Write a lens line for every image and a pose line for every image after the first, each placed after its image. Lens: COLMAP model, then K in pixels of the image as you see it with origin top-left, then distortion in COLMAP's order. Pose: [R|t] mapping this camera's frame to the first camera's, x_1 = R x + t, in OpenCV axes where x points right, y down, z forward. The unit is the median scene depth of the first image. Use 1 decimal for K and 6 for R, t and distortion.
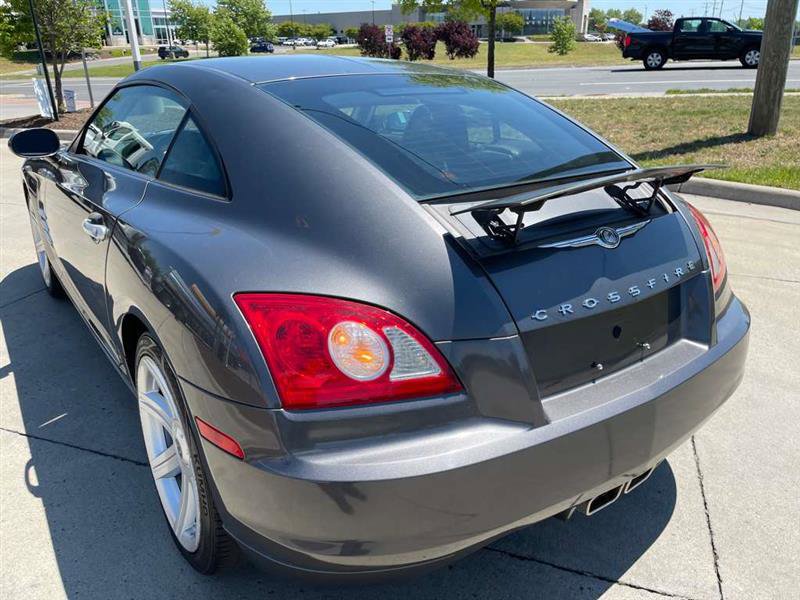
lens RADIAL K [[602.7, 0, 400.0], [0, 602.7, 300.0], [0, 0, 1]] dist [0.091825, -0.131233]
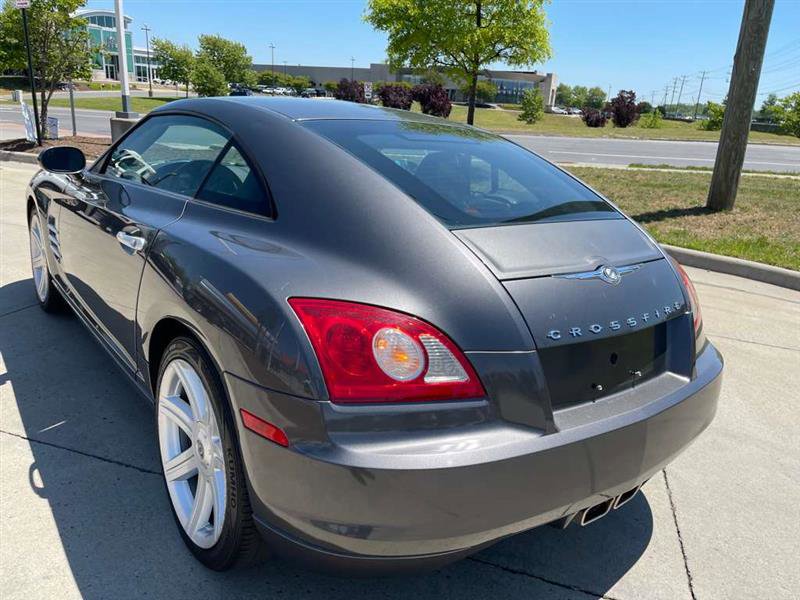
lens RADIAL K [[599.4, 0, 400.0], [0, 599.4, 300.0], [0, 0, 1]] dist [0.086951, -0.121637]
pose [[0.996409, 0.063985, 0.055444, -0.089072], [-0.059313, 0.994851, -0.082176, 0.050149], [-0.060417, 0.078592, 0.995074, -0.082417]]
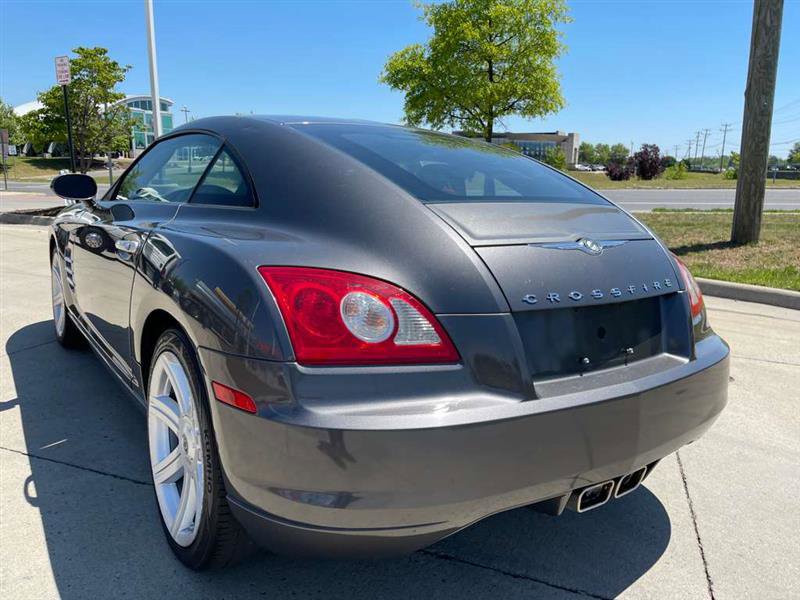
lens RADIAL K [[598.4, 0, 397.6], [0, 598.4, 286.6], [0, 0, 1]] dist [0.087939, -0.120278]
pose [[0.999344, 0.036124, -0.002507, -0.007595], [-0.035925, 0.980395, -0.193739, 0.161065], [-0.004540, 0.193702, 0.981050, -0.062871]]
